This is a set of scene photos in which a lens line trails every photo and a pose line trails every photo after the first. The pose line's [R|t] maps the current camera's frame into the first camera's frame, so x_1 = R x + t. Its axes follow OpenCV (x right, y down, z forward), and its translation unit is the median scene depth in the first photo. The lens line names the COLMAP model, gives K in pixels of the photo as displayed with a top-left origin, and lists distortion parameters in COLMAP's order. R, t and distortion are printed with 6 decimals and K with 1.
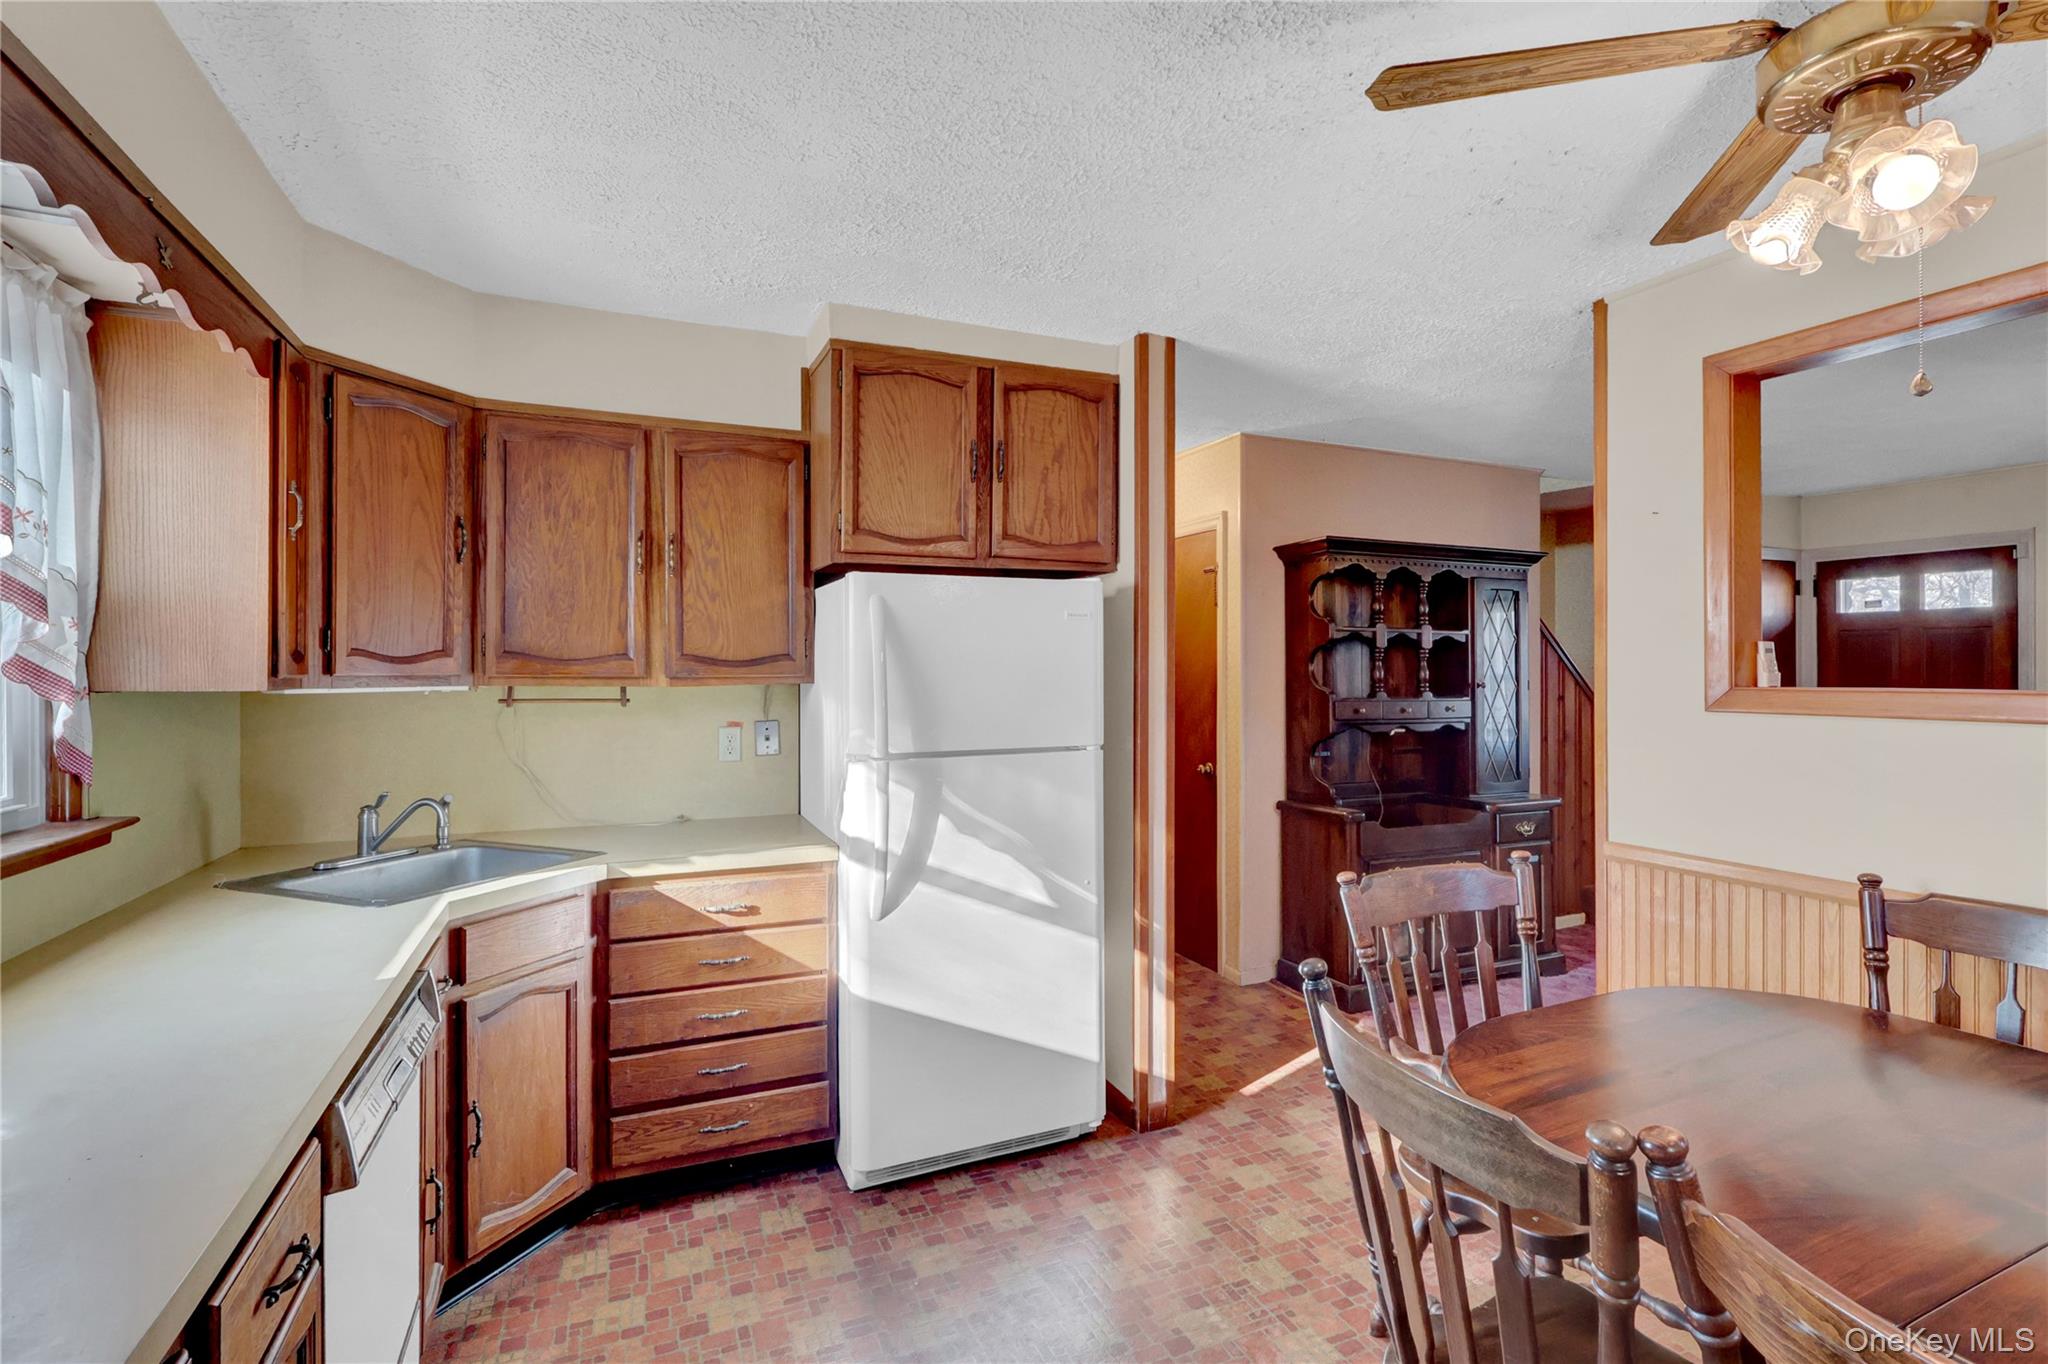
lens RADIAL K [[948.3, 0, 1024.0], [0, 948.3, 682.0], [0, 0, 1]] dist [-0.004114, -0.000318]
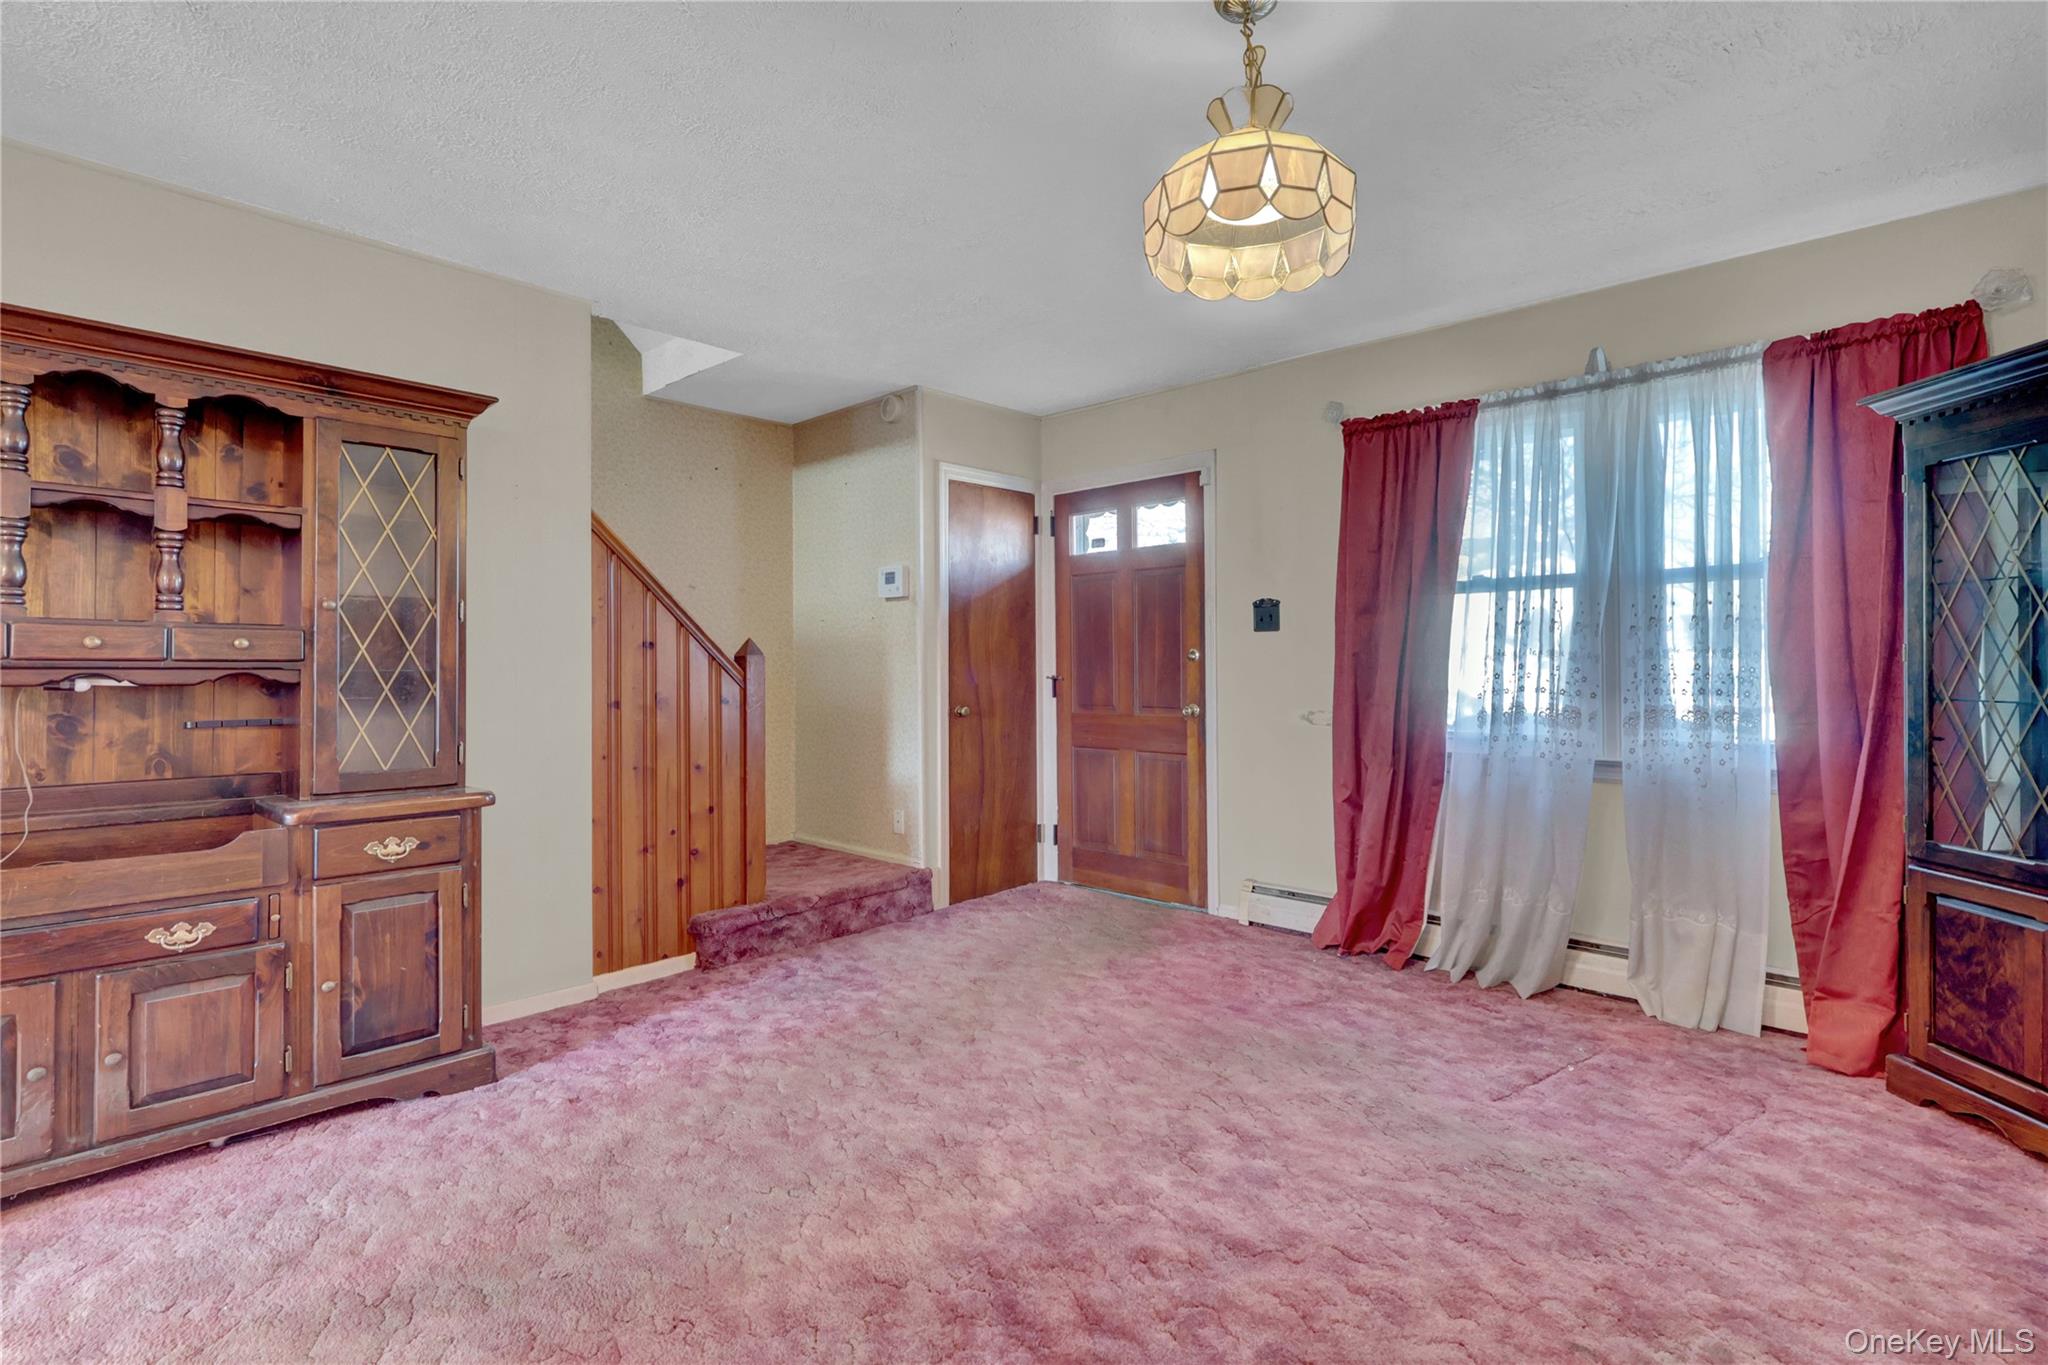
lens RADIAL K [[963.6, 0, 1028.7], [0, 963.6, 670.4], [0, 0, 1]] dist [-0.000696, -0.000371]
pose [[0.911090, -0.002845, 0.412198, 0.518252], [0.009177, 0.999868, -0.013384, 0.048988], [-0.412106, 0.015977, 0.910996, 0.245189]]
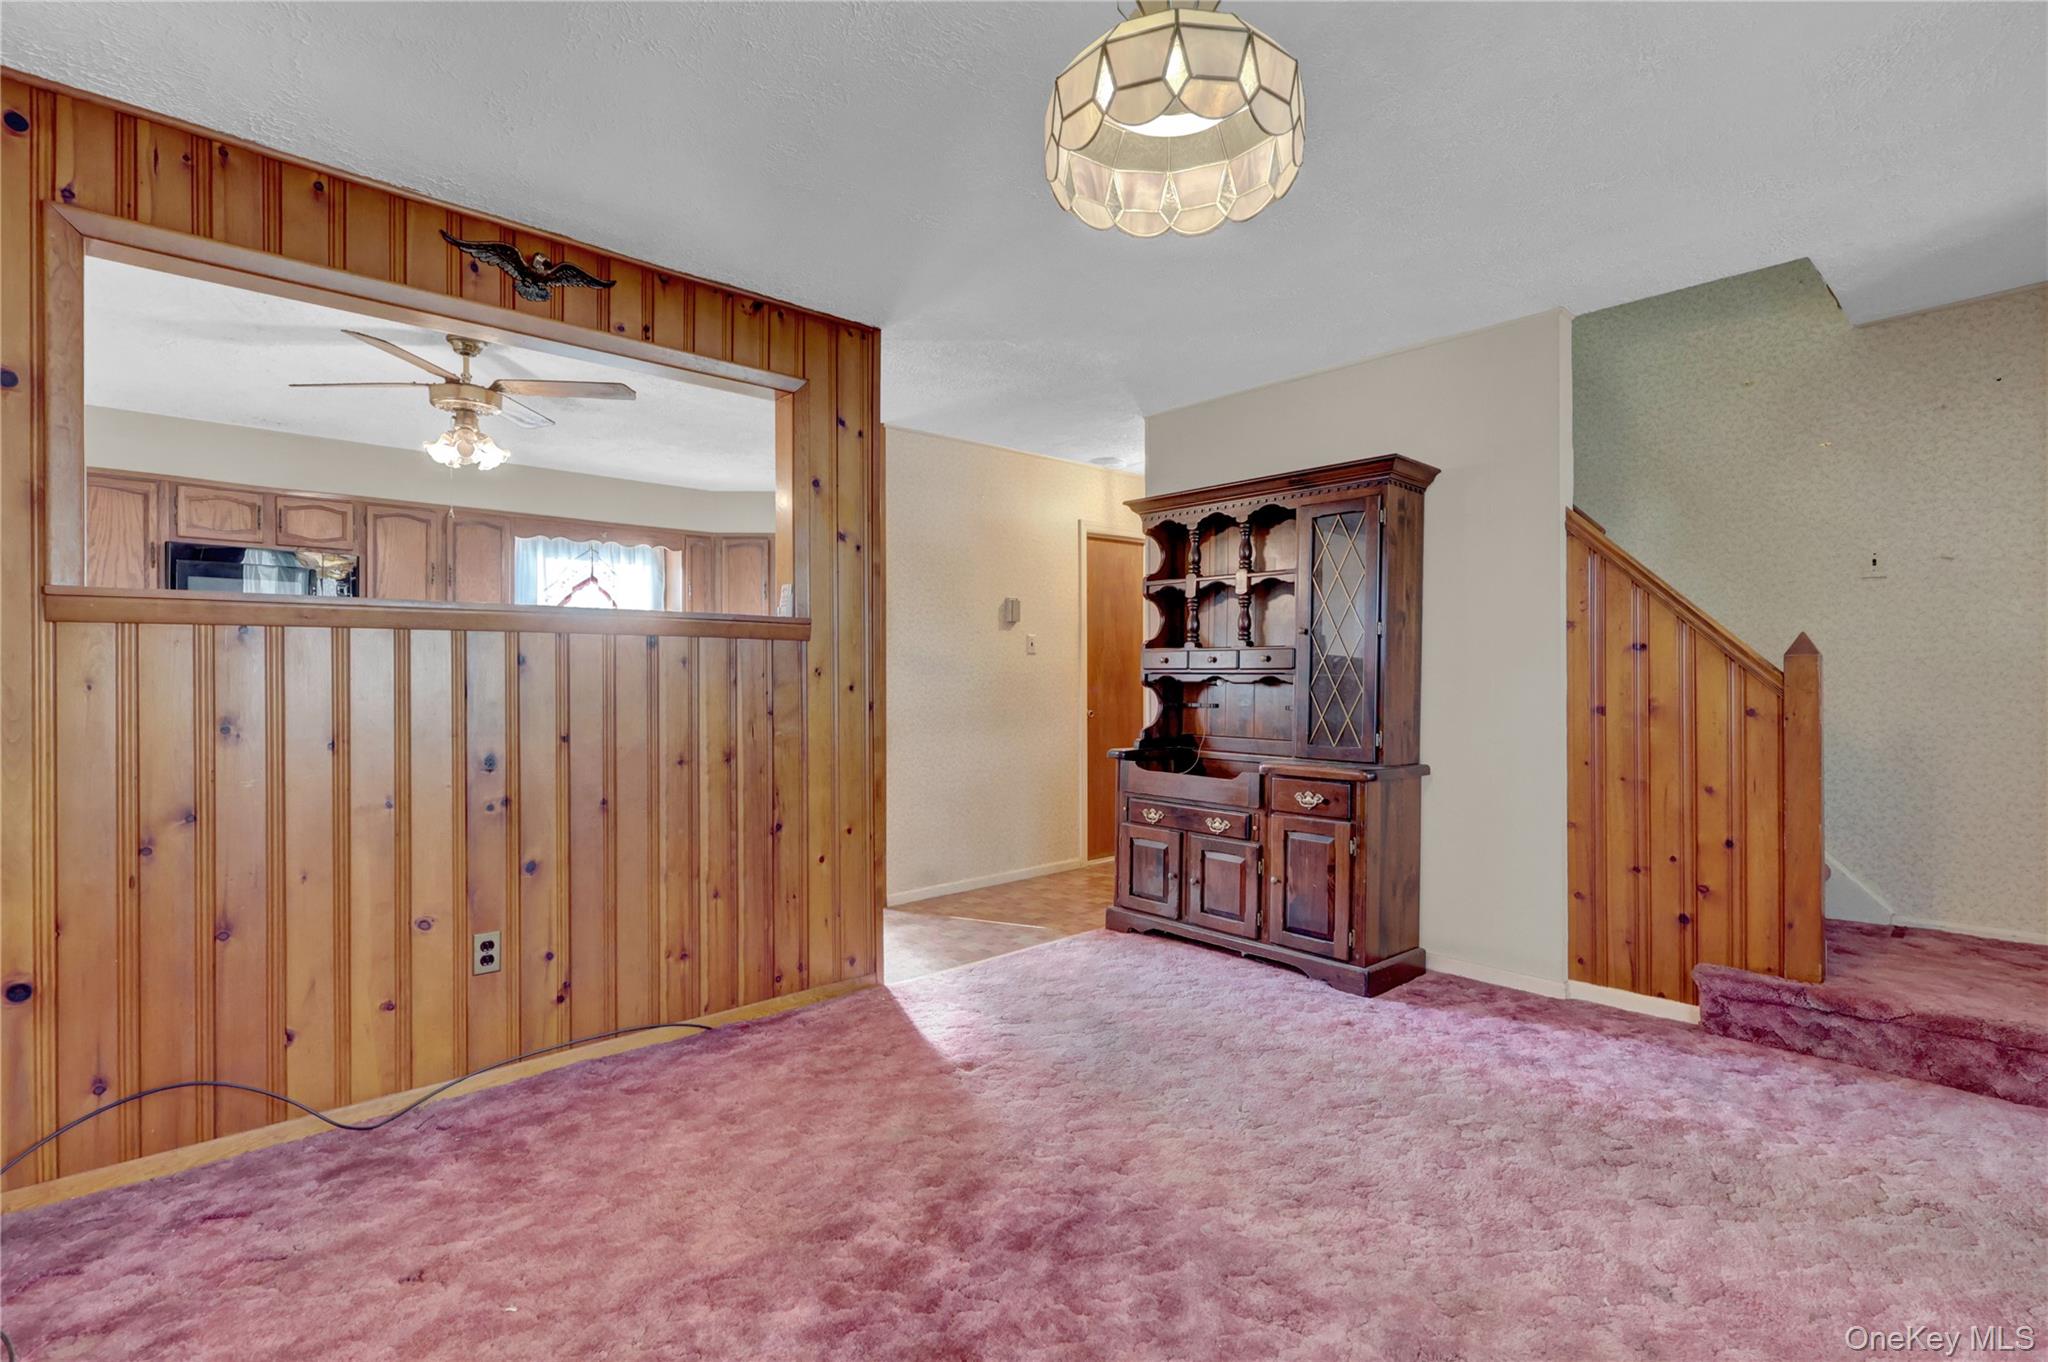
lens RADIAL K [[948.3, 0, 1024.0], [0, 948.3, 681.0], [0, 0, 1]] dist [-0.004114, -0.000318]
pose [[0.334349, 0.005784, -0.942432, 0.990309], [-0.010295, 0.999944, 0.002484, 0.044194], [0.942393, 0.008872, 0.334389, 0.393811]]
